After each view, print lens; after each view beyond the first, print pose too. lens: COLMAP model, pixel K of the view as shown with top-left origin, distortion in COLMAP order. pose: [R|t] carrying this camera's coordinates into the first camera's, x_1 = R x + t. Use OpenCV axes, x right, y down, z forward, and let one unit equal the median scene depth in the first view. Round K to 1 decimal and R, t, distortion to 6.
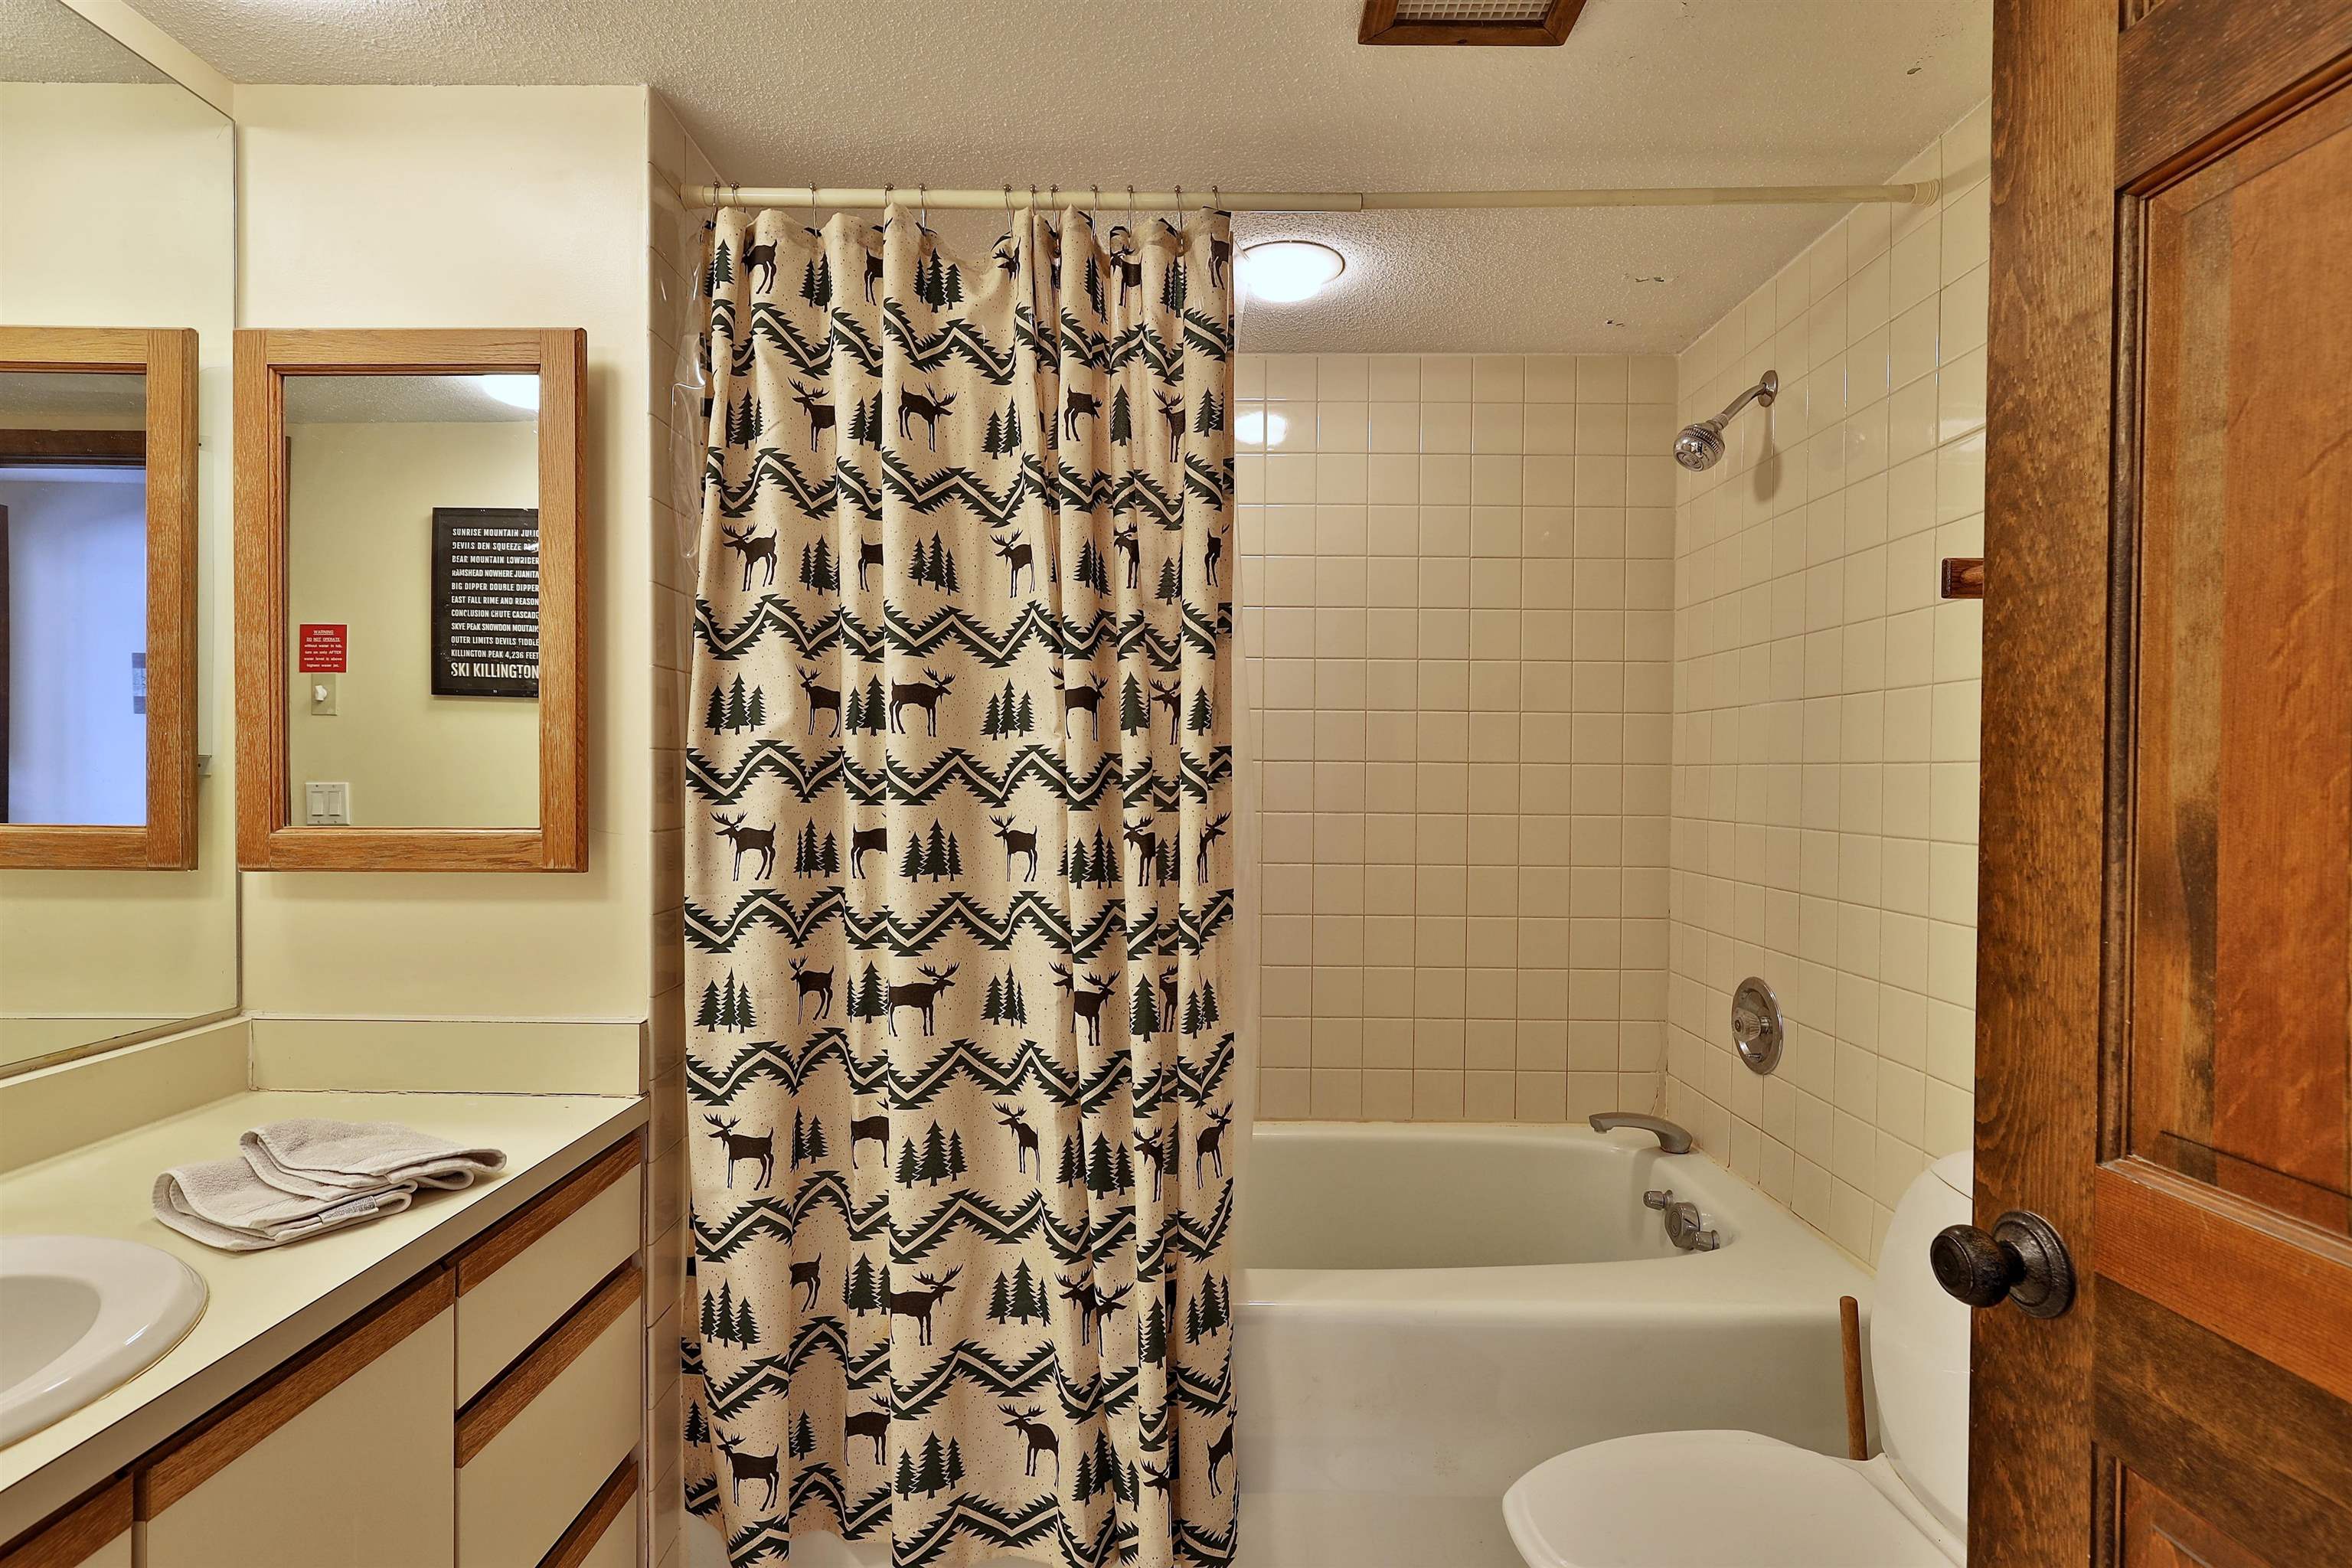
lens RADIAL K [[1130.1, 0, 1177.9], [0, 1130.1, 787.8], [0, 0, 1]] dist [-0.000332, -0.000352]
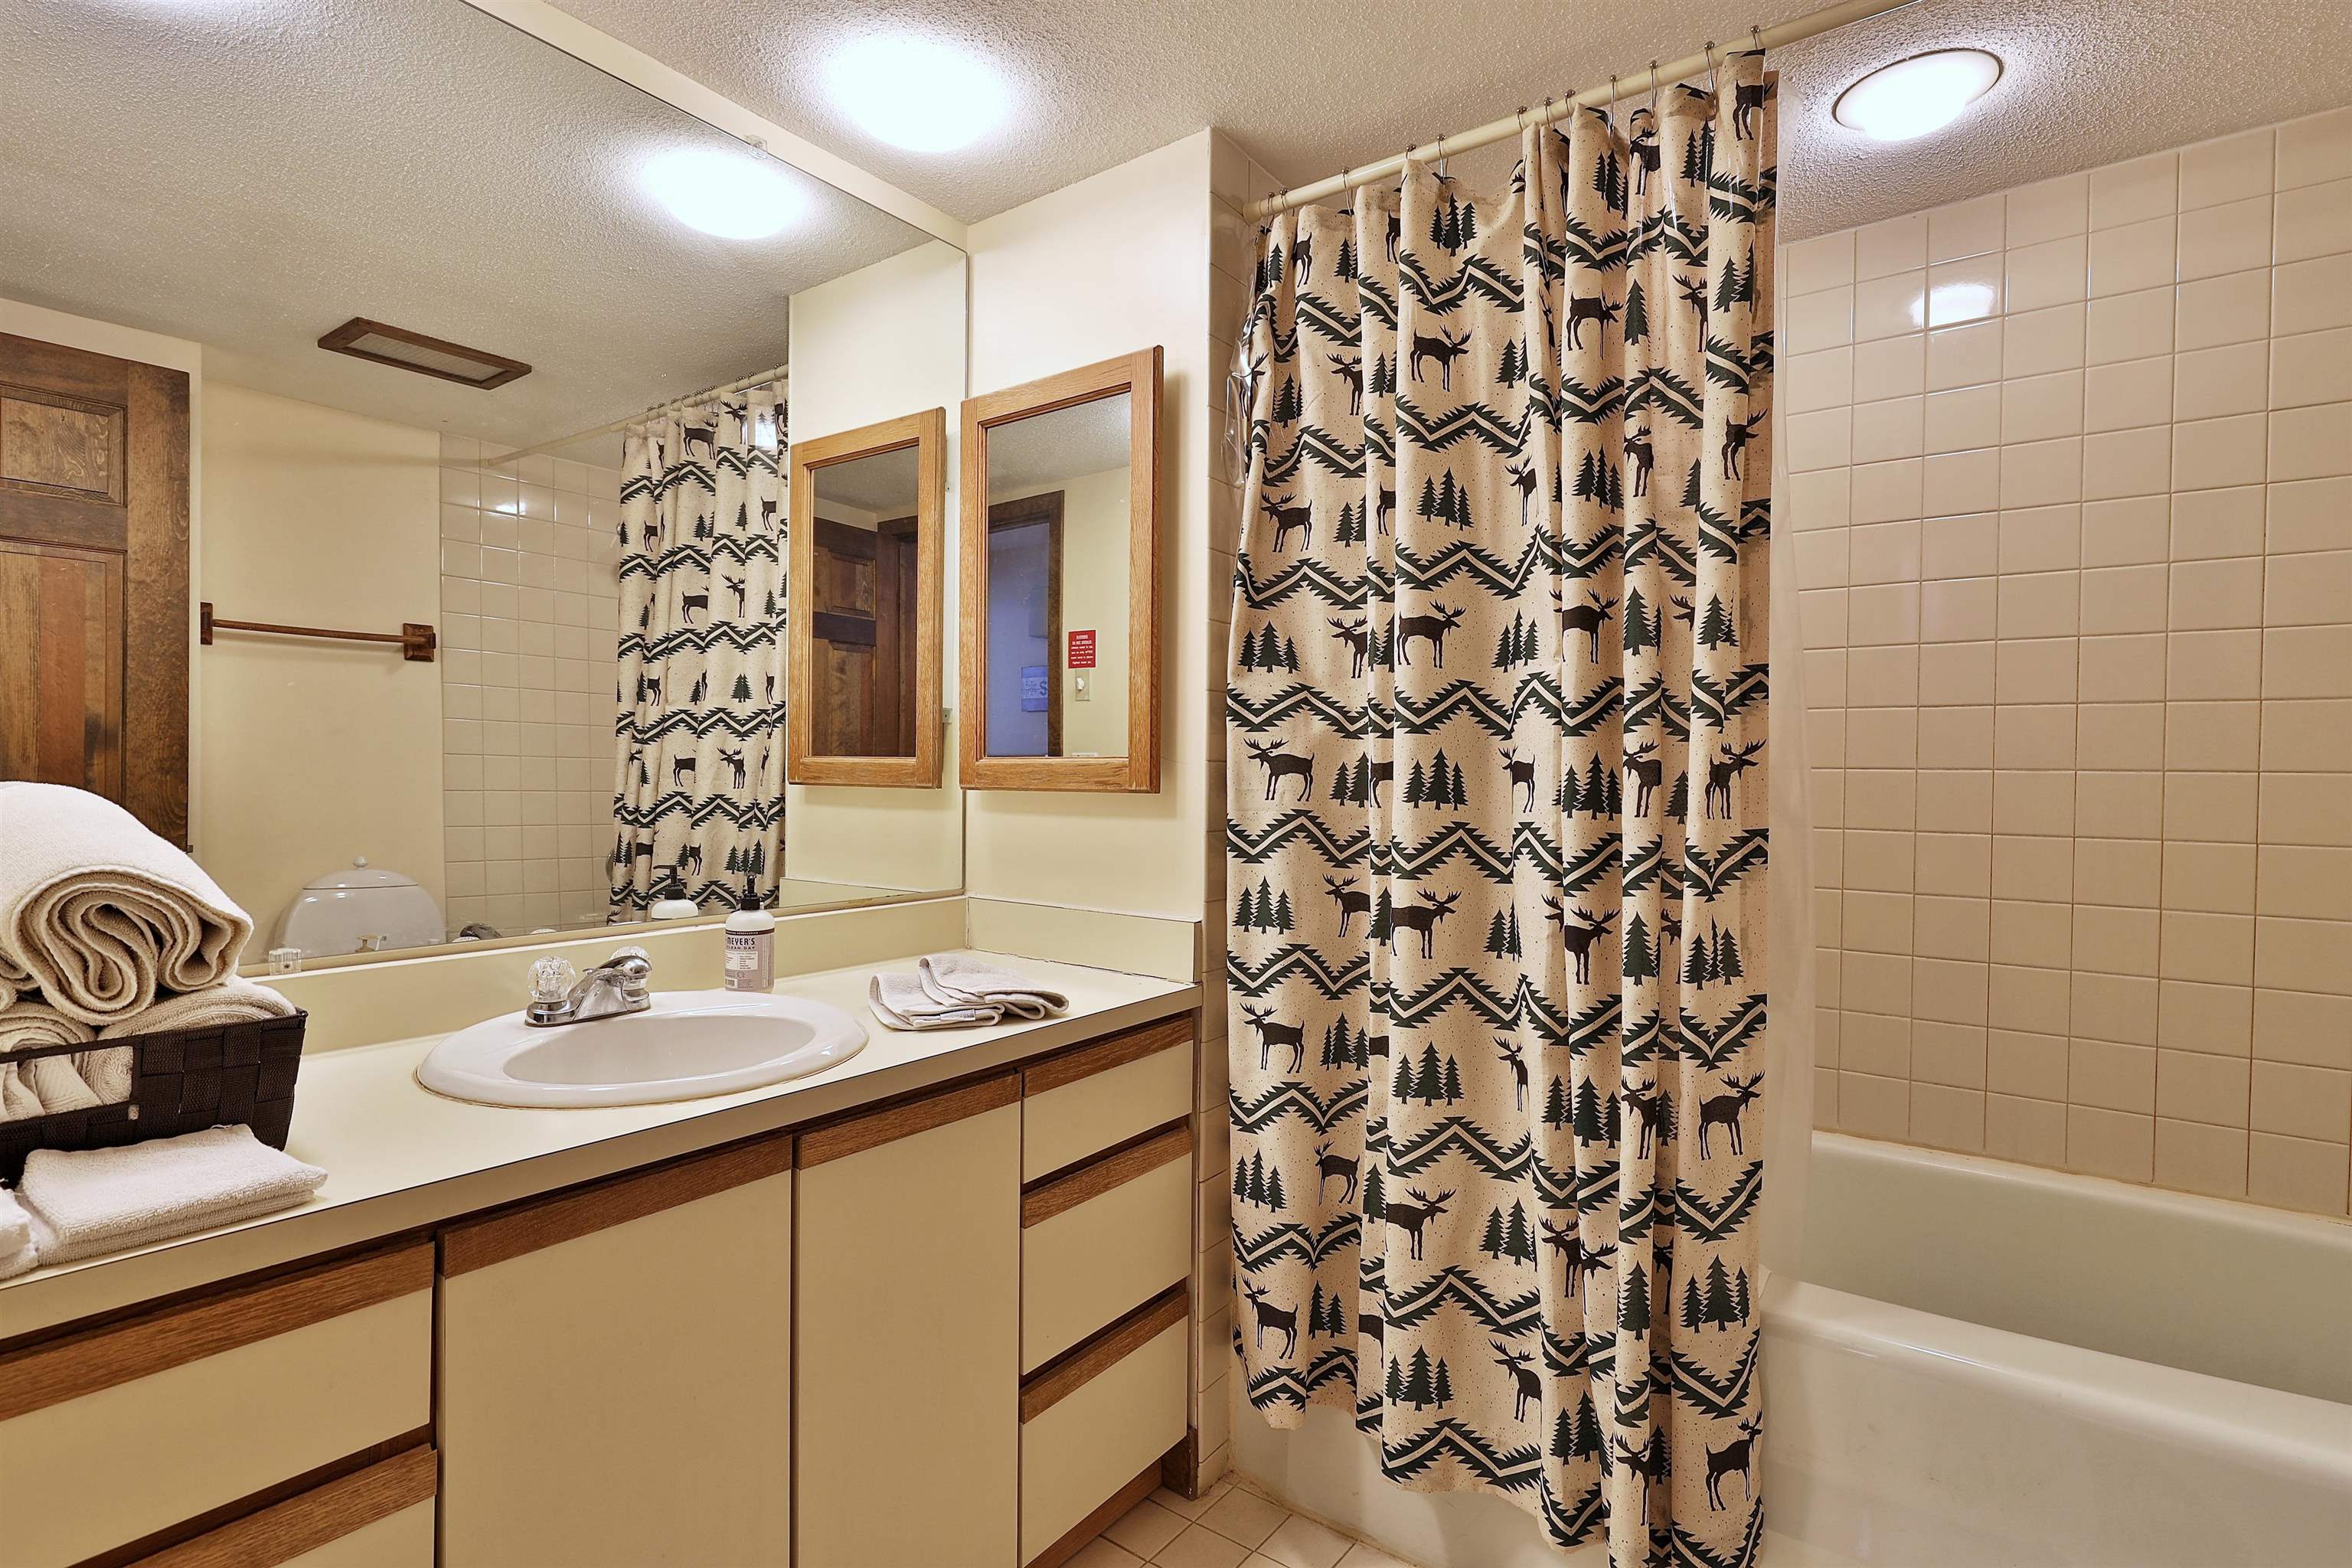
lens RADIAL K [[1130.1, 0, 1177.9], [0, 1130.1, 787.8], [0, 0, 1]] dist [-0.000332, -0.000352]
pose [[0.805068, 0.010099, -0.593096, 0.204636], [-0.012508, 0.999922, 0.000048, 0.065849], [0.593050, 0.007380, 0.805132, 0.035856]]
